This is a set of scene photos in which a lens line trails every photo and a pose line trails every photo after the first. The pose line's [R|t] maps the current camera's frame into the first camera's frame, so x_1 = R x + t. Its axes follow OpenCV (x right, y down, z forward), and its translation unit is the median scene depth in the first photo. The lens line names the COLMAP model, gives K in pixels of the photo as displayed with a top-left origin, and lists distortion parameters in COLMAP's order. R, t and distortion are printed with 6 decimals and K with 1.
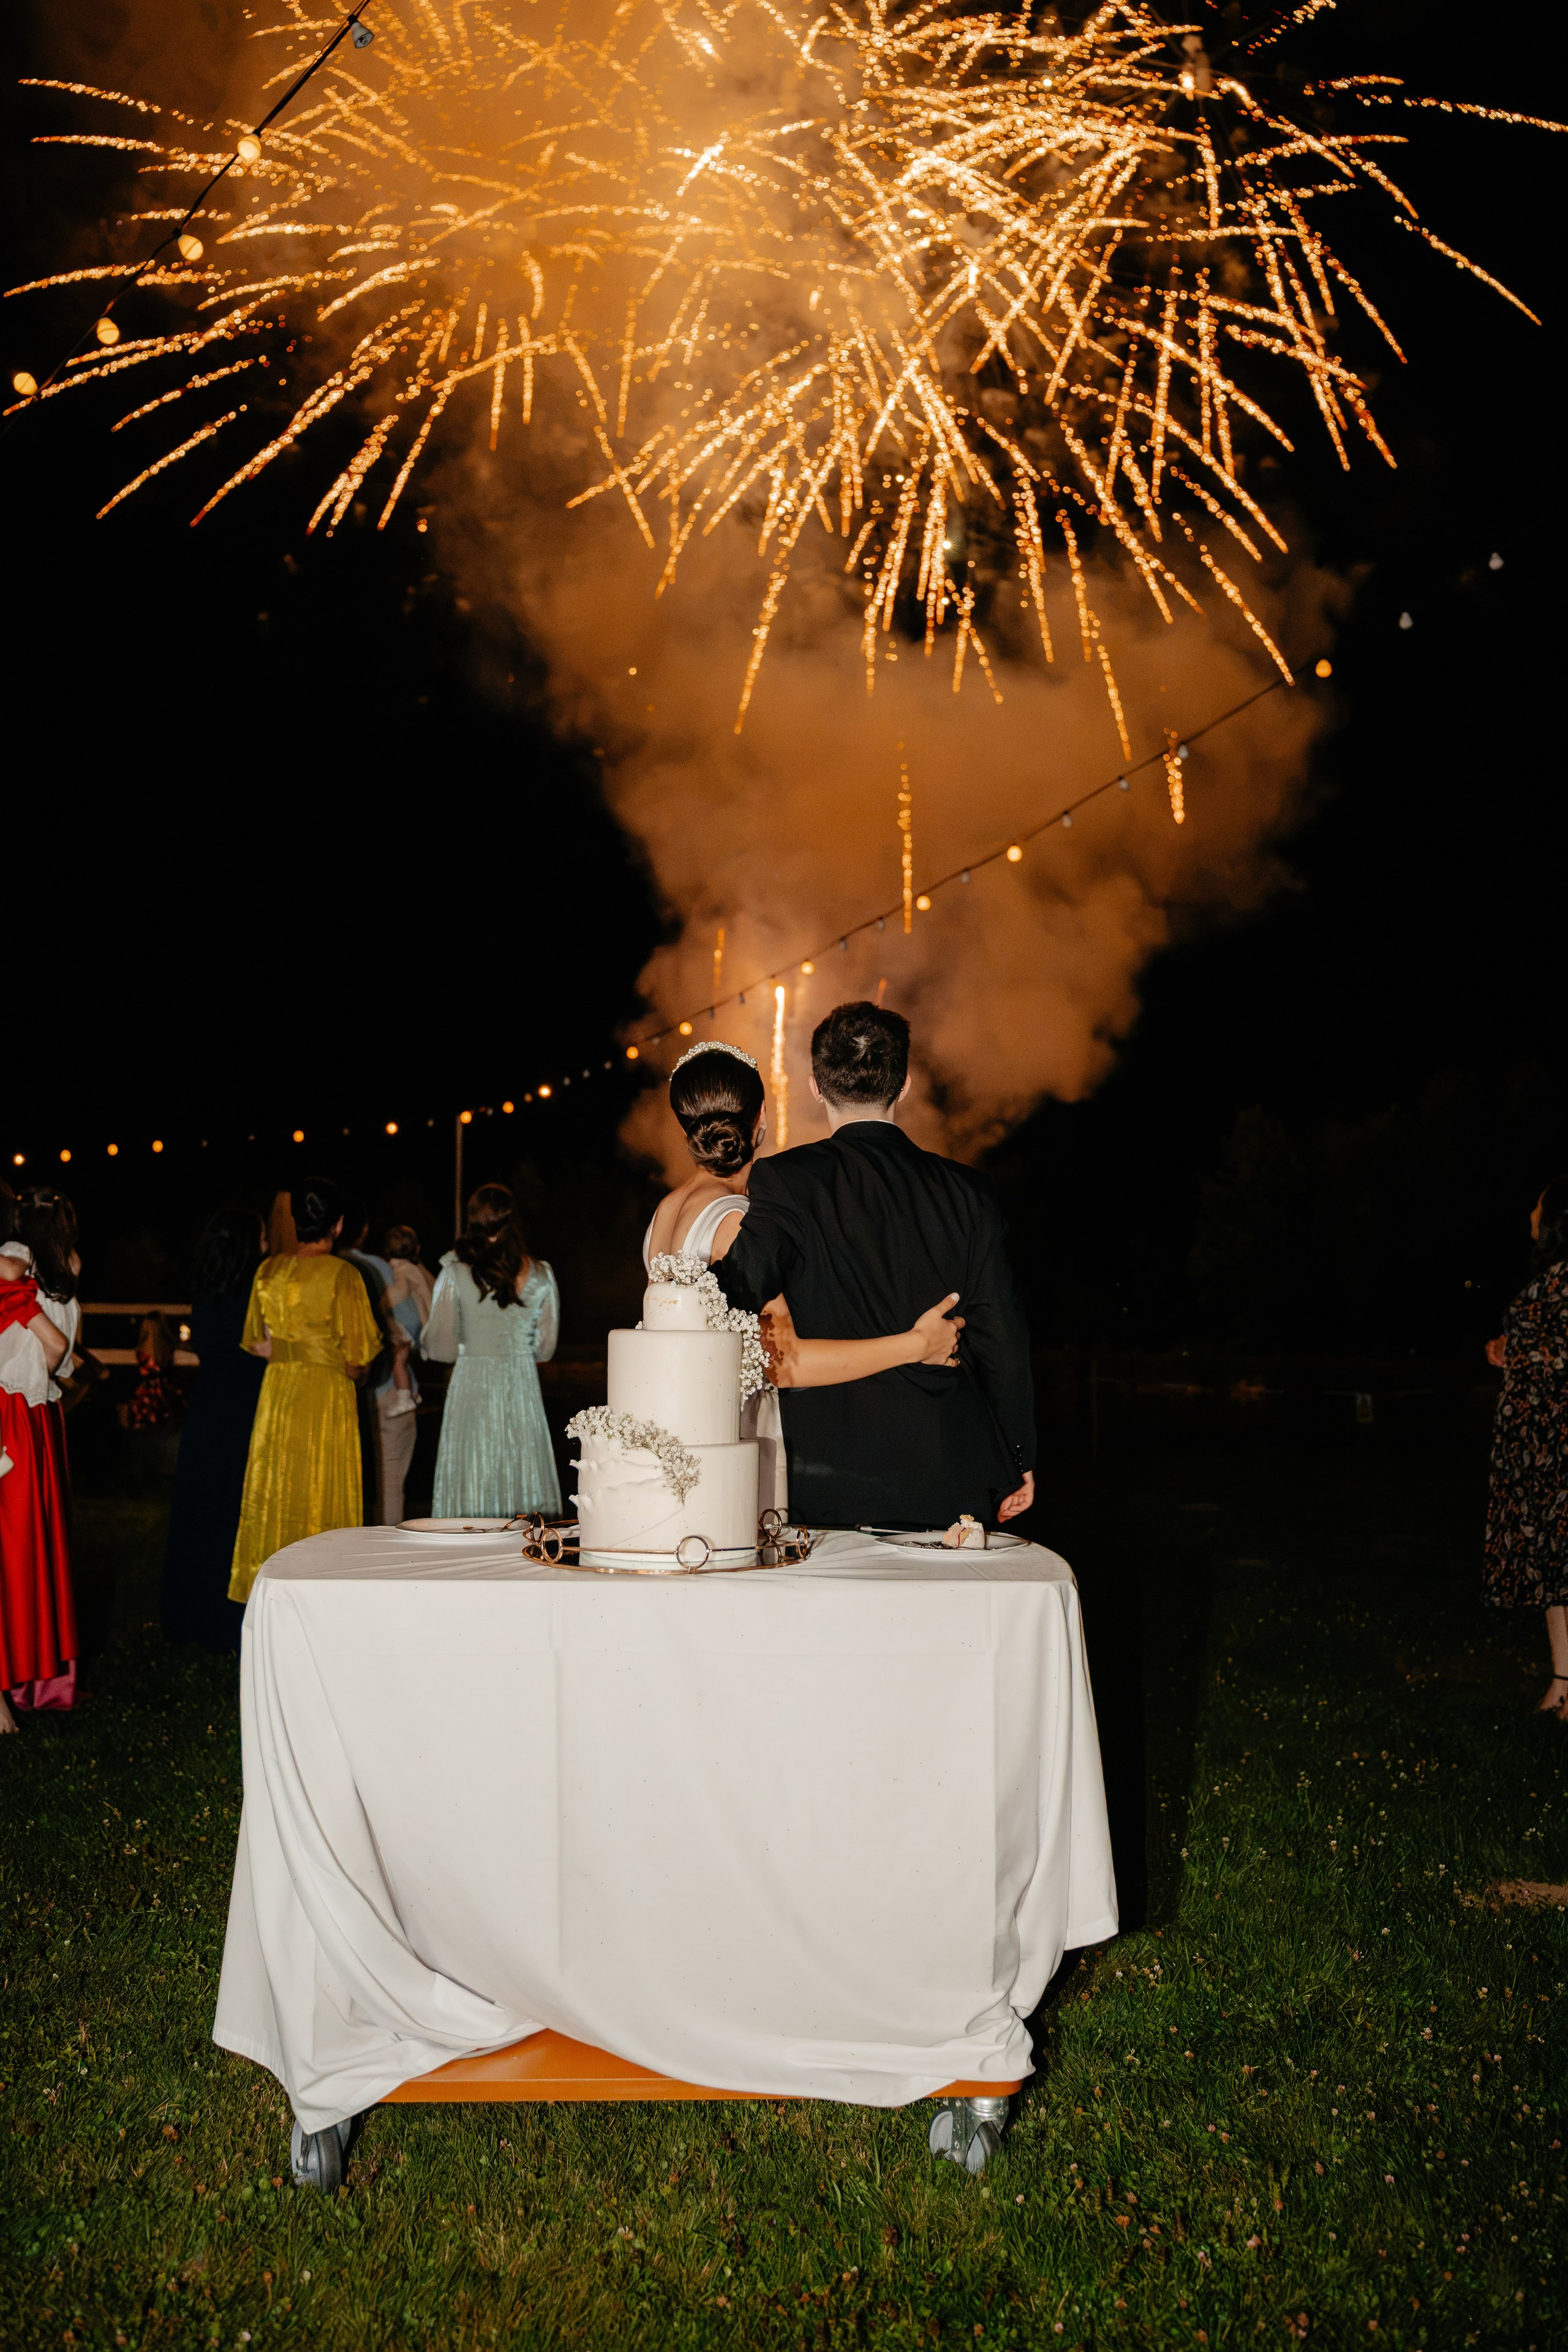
lens RADIAL K [[1722.3, 0, 796.3], [0, 1722.3, 1187.4], [0, 0, 1]] dist [-0.000665, 0.001653]
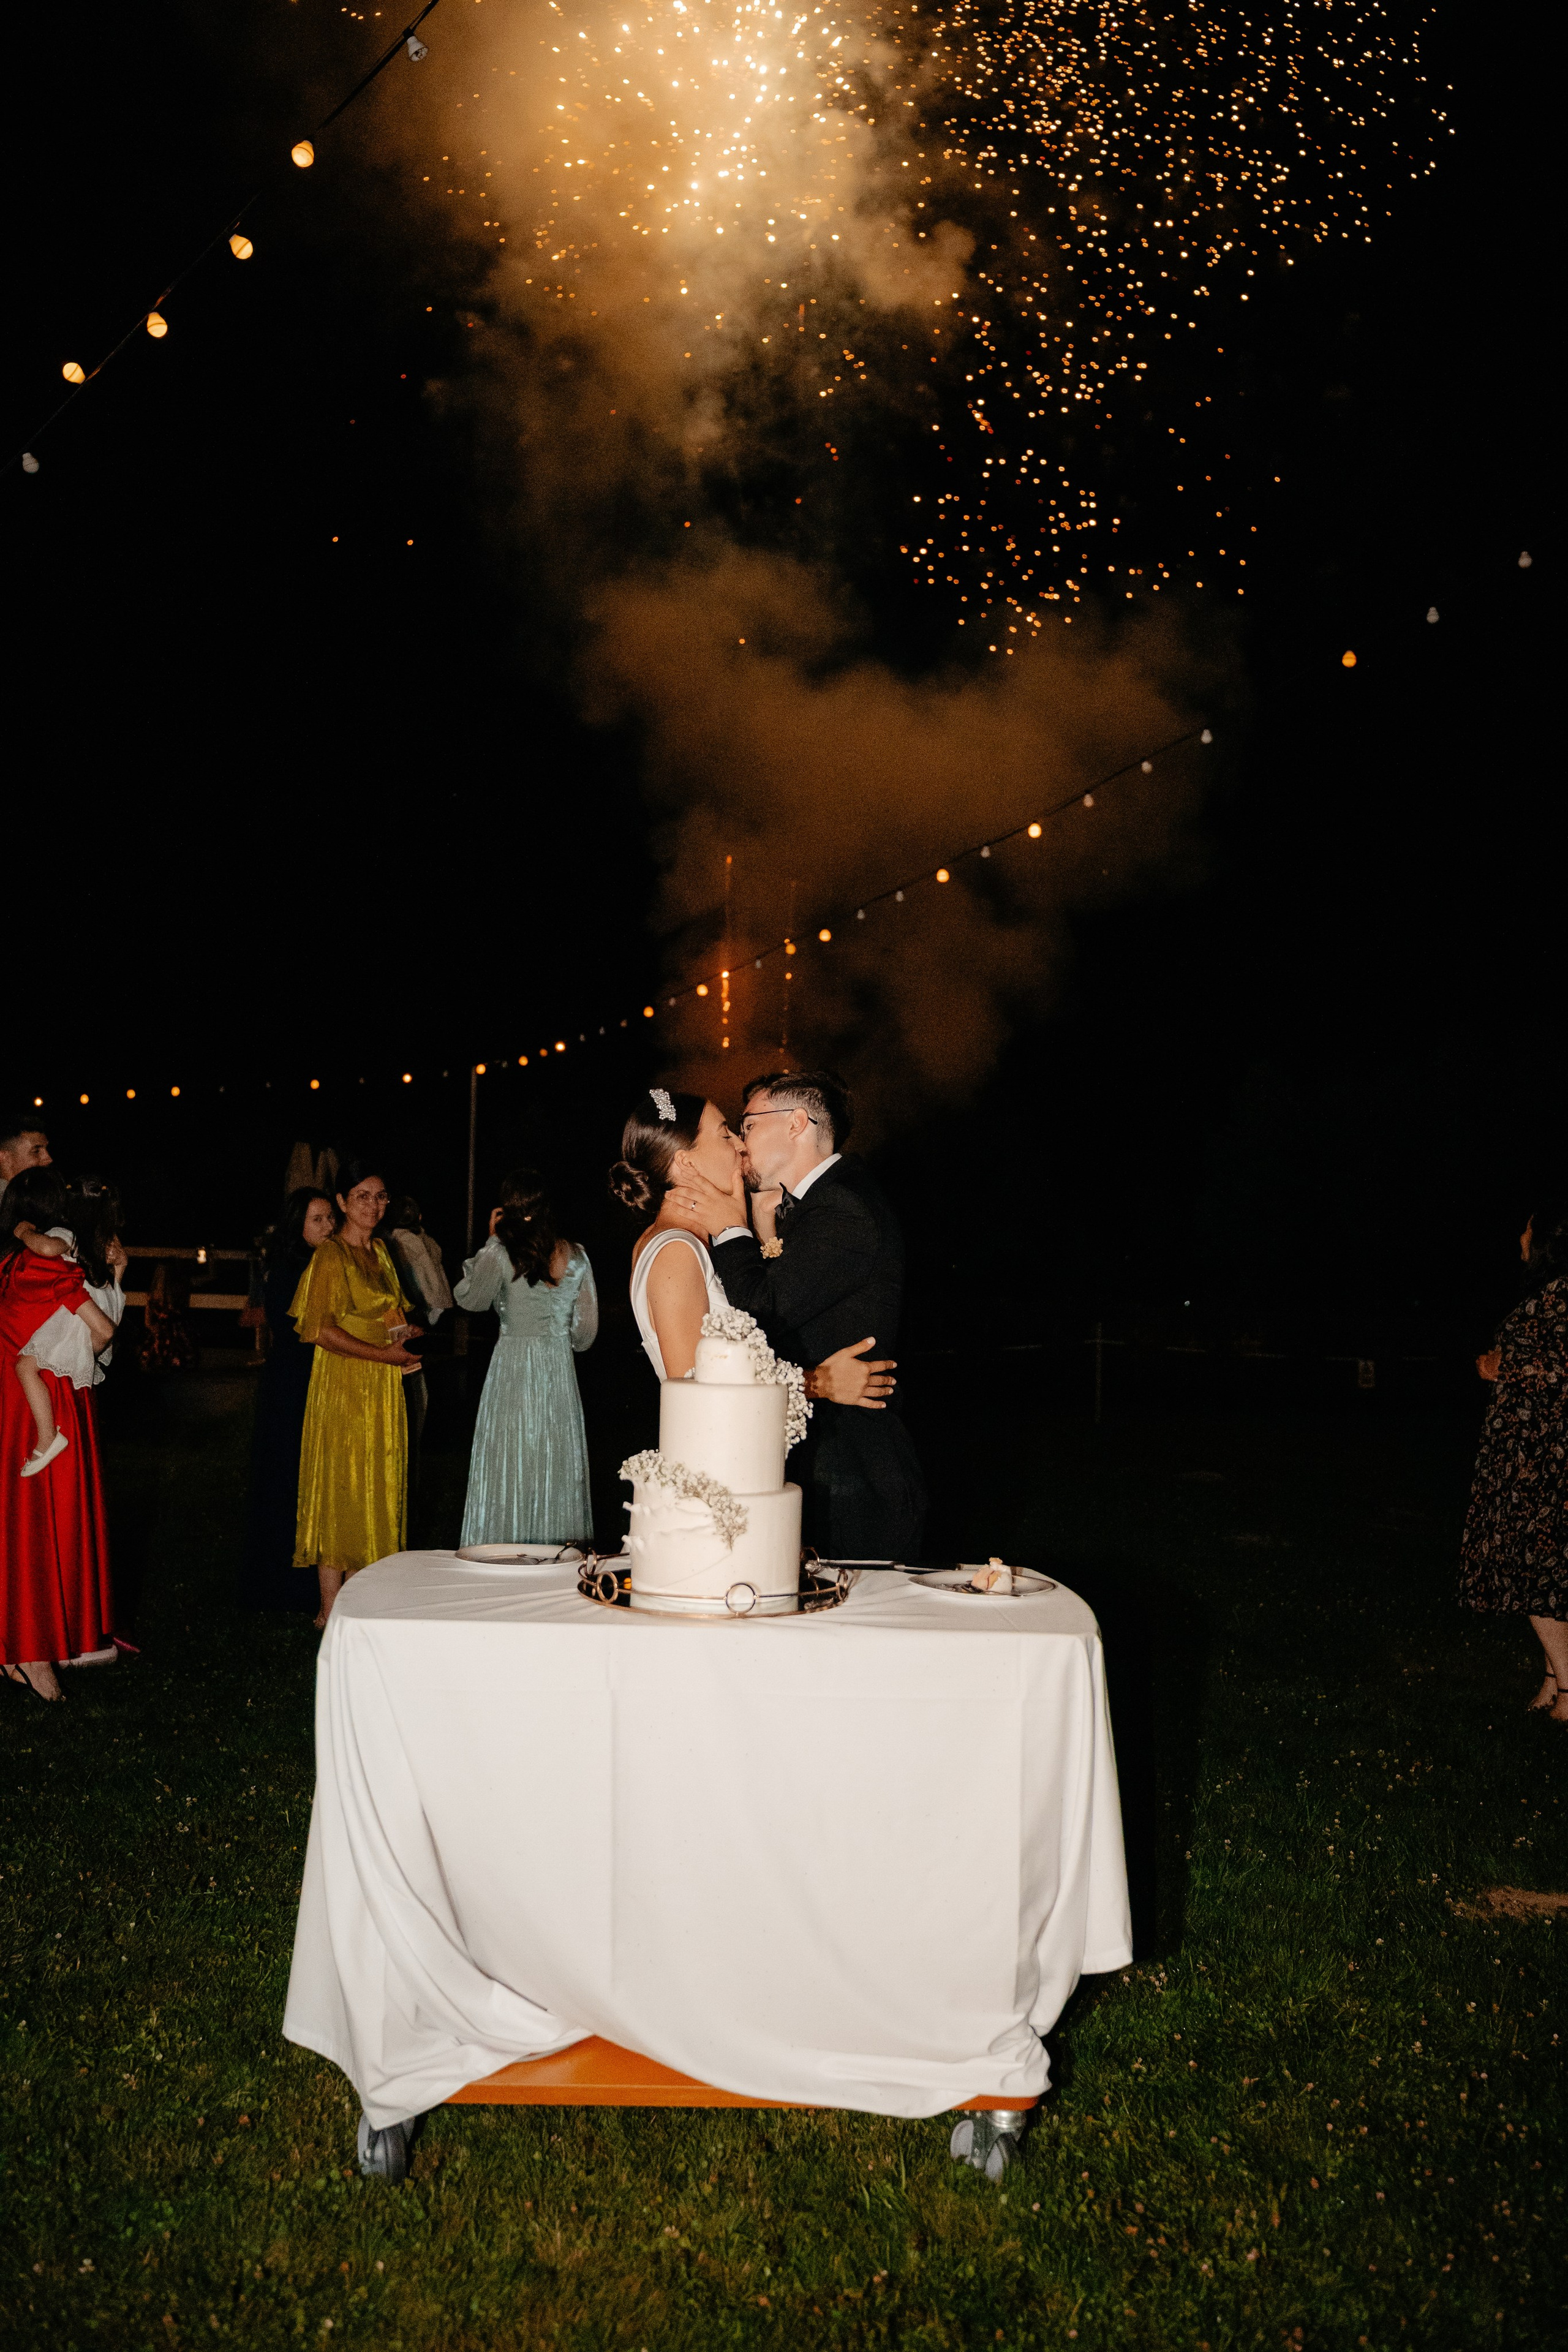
lens RADIAL K [[1723.5, 0, 784.0], [0, 1723.5, 1176.0], [0, 0, 1]] dist [0.000590, 0.000596]
pose [[0.999770, 0.019524, -0.008869, -0.028798], [-0.019248, 0.999358, 0.030229, -0.080995], [0.009453, -0.030051, 0.999504, -0.056088]]
